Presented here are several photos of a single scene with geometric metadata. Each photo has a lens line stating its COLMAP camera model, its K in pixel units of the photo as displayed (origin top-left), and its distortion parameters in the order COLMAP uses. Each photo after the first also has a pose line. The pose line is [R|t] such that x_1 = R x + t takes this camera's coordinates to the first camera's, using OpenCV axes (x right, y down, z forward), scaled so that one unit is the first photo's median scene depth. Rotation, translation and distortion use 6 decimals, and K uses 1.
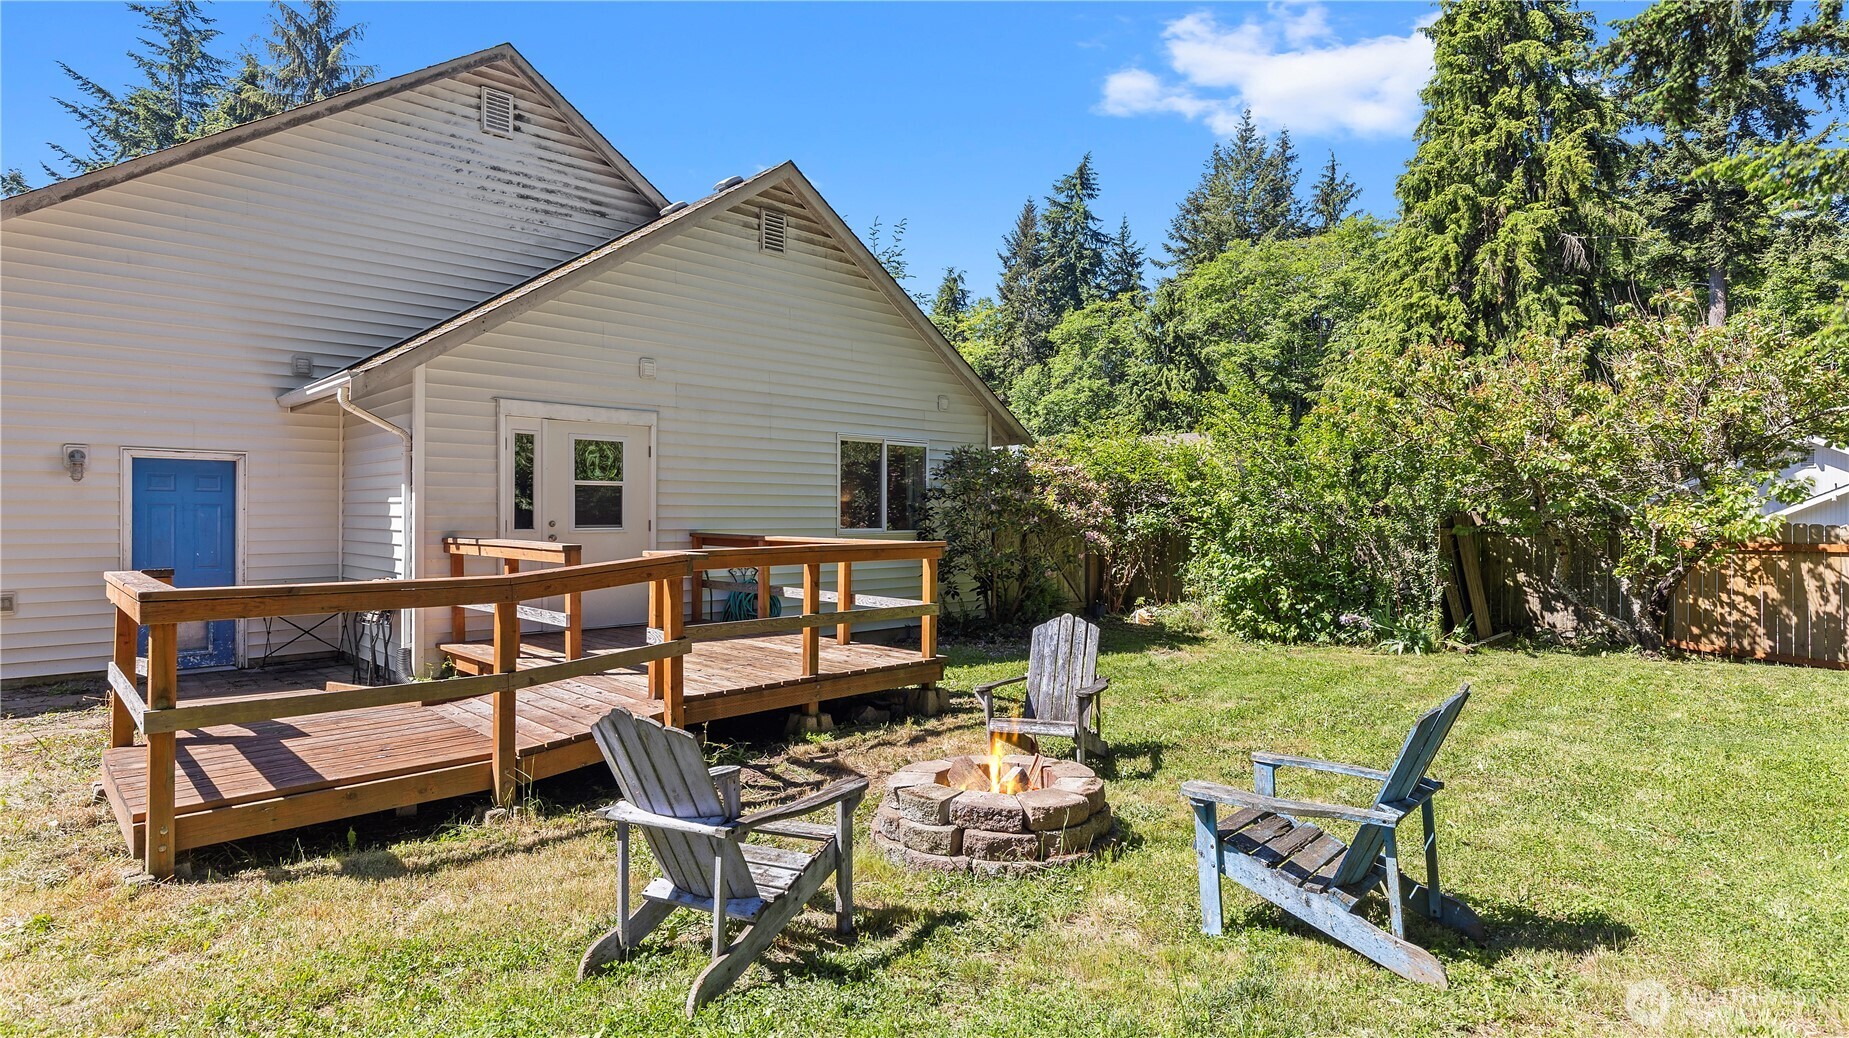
lens RADIAL K [[1004.0, 0, 924.5], [0, 1004.0, 519.0], [0, 0, 1]] dist [0.009217, -0.000237]
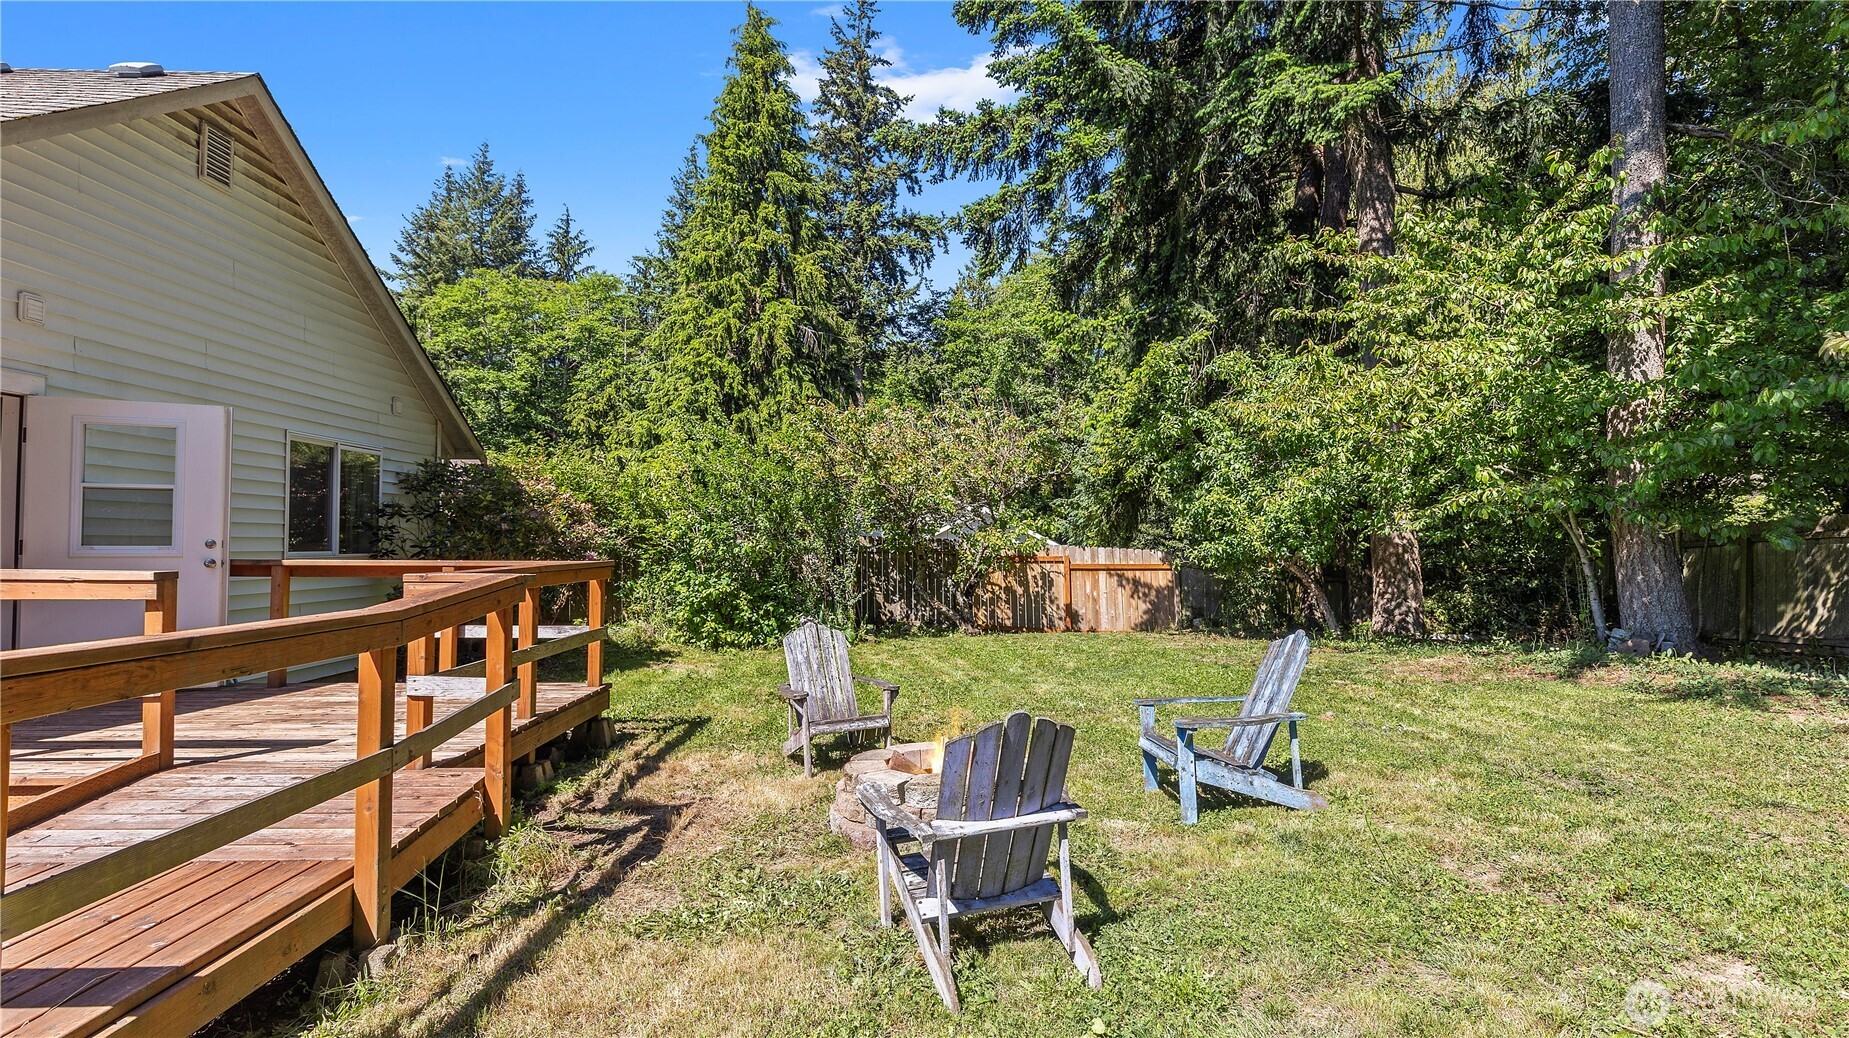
lens RADIAL K [[947.2, 0, 924.5], [0, 947.2, 519.0], [0, 0, 1]] dist [-0.000283, 0.001242]
pose [[0.651285, 0.018362, 0.758611, -0.190911], [0.004389, 0.999599, -0.027962, 0.004153], [-0.758820, 0.021541, 0.650944, 0.081209]]
